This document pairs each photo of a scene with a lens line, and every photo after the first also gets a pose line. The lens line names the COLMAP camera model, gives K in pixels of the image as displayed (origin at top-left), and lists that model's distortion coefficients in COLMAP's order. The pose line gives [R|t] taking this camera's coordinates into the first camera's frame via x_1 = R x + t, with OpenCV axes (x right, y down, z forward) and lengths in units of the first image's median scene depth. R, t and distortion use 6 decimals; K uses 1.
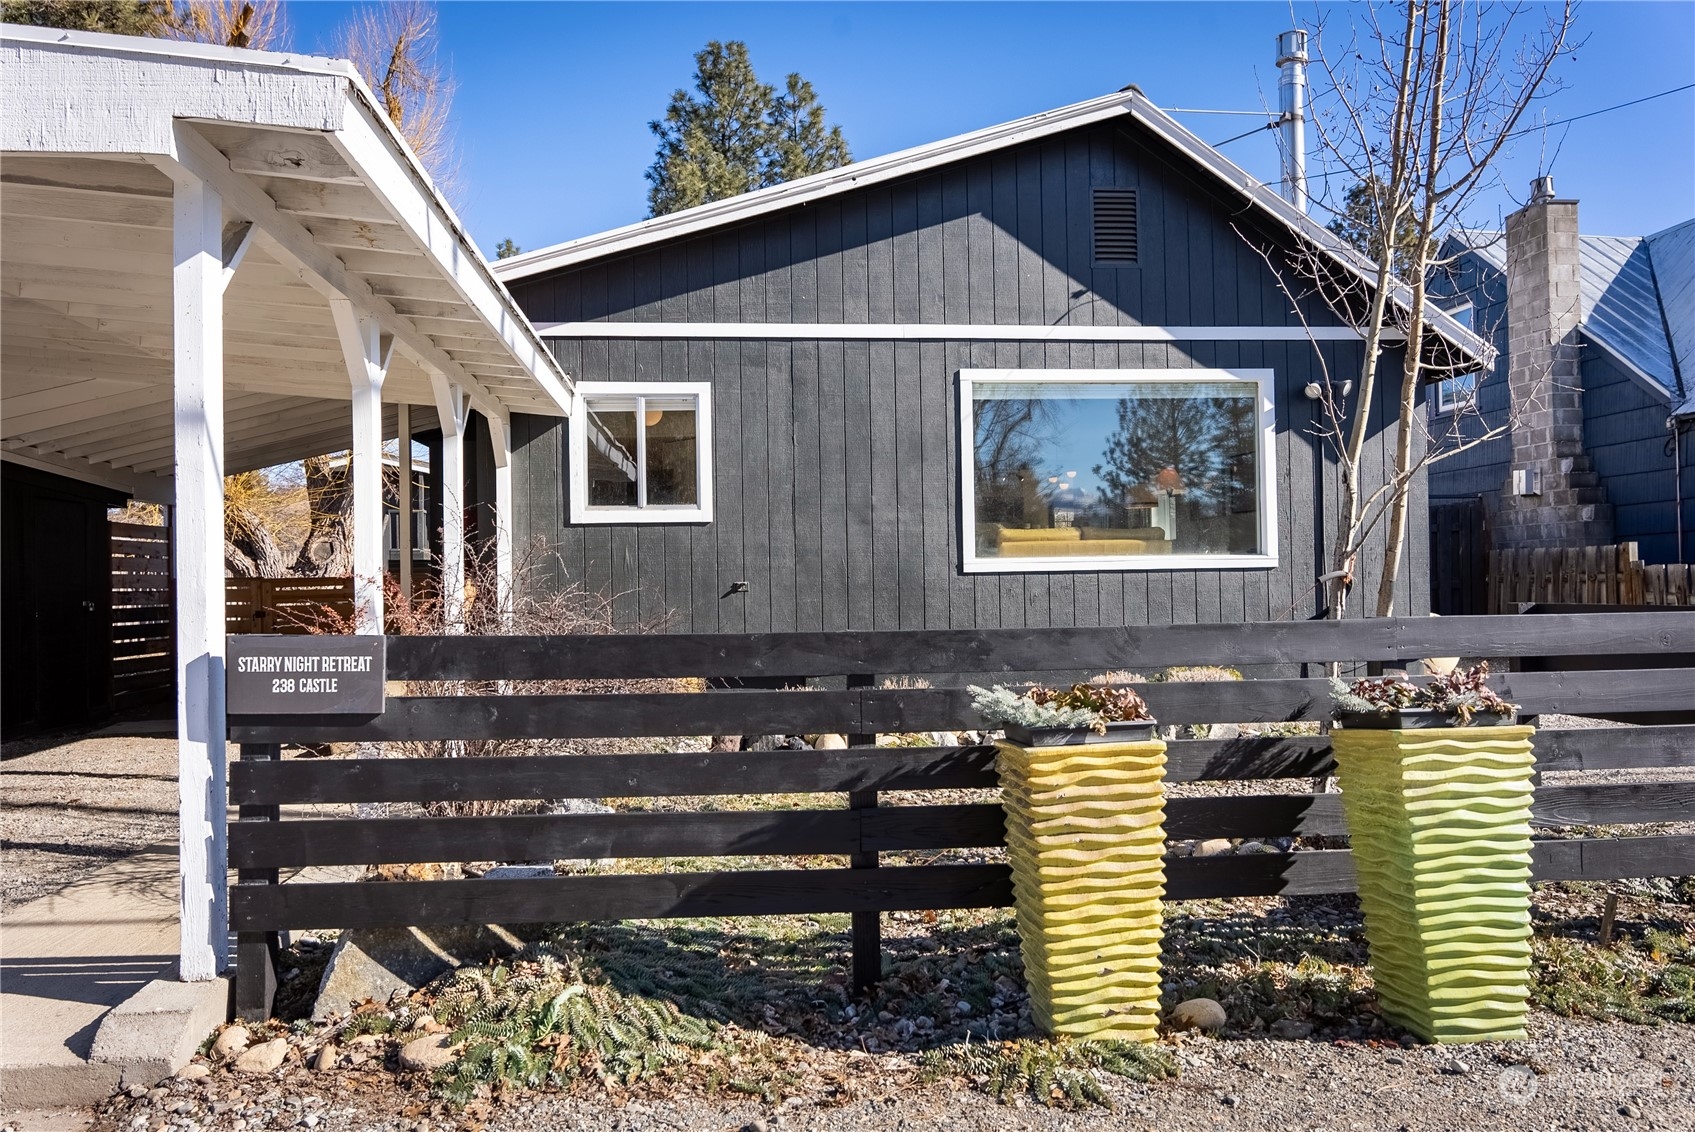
lens RADIAL K [[1217.4, 0, 847.6], [0, 1217.4, 568.4], [0, 0, 1]] dist [0.002970, -0.010501]
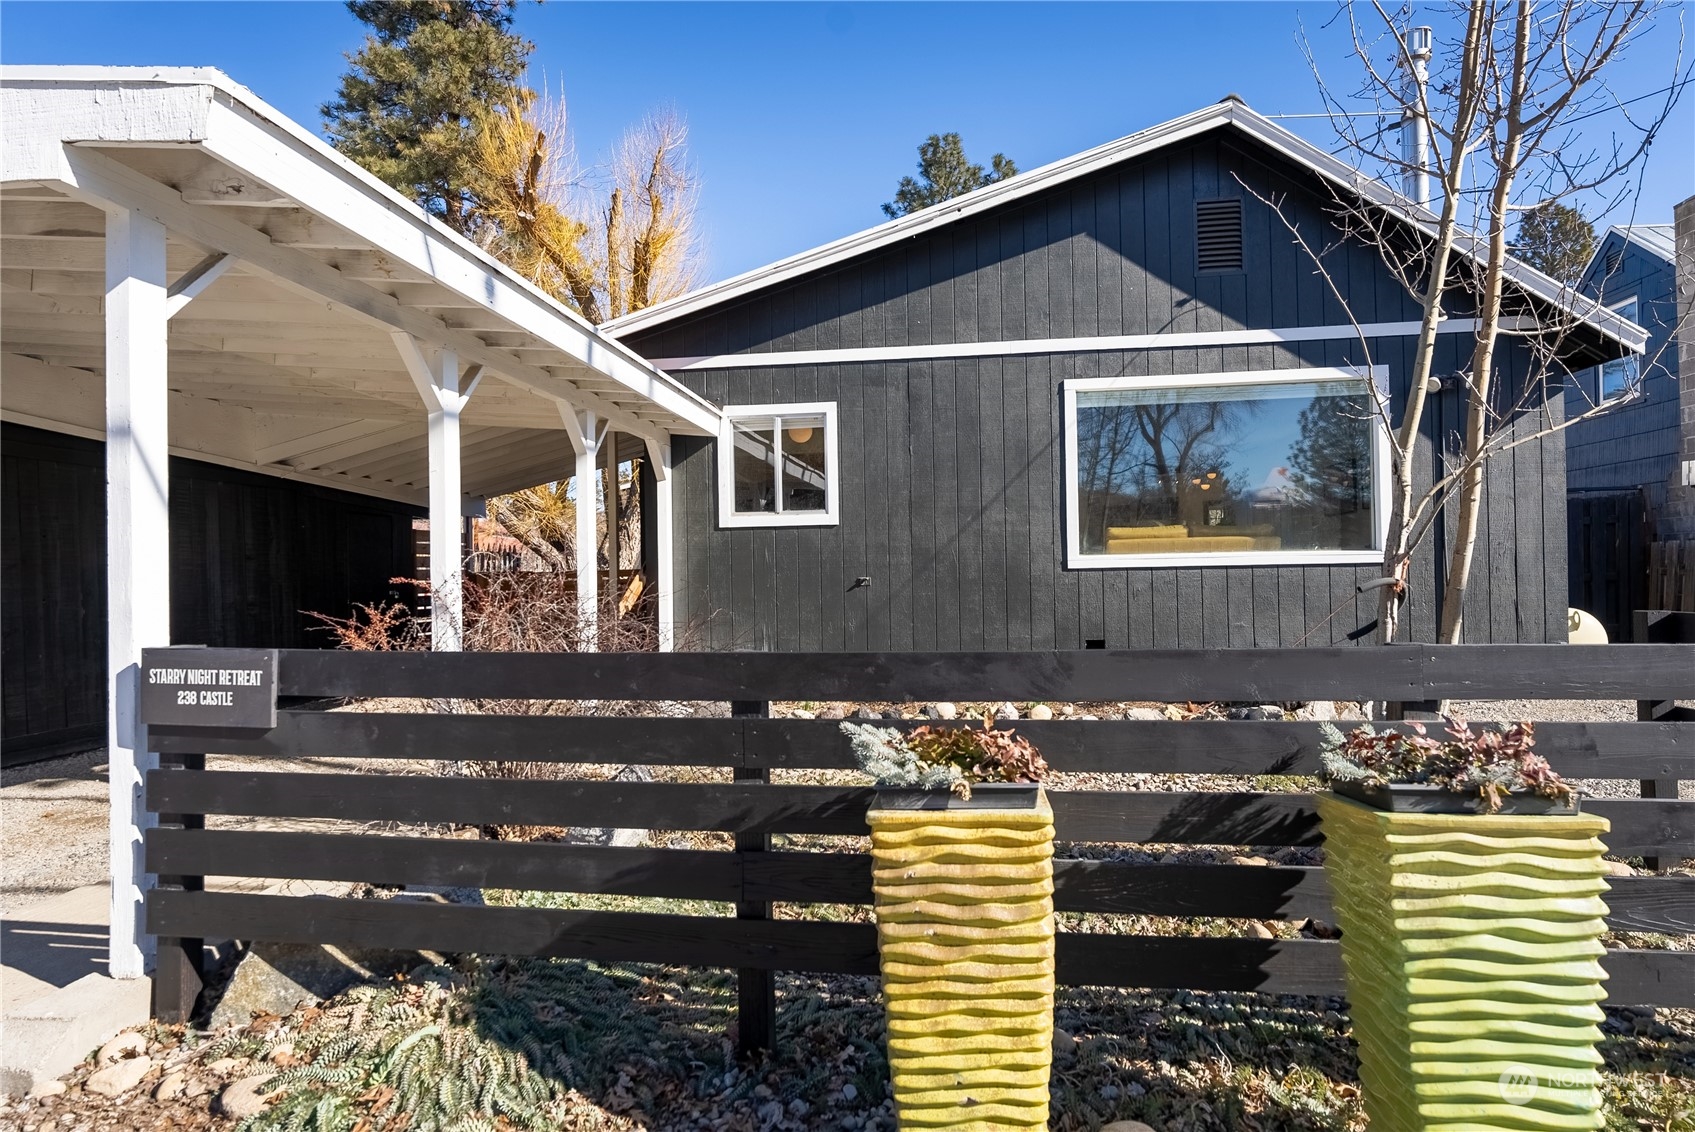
lens RADIAL K [[940.1, 0, 849.5], [0, 940.1, 565.7], [0, 0, 1]] dist [-0.005300, 0.003331]
pose [[0.971762, -0.002498, -0.235949, 0.219005], [0.004600, 0.999954, 0.008359, -0.015130], [0.235917, -0.009208, 0.971729, 0.310592]]
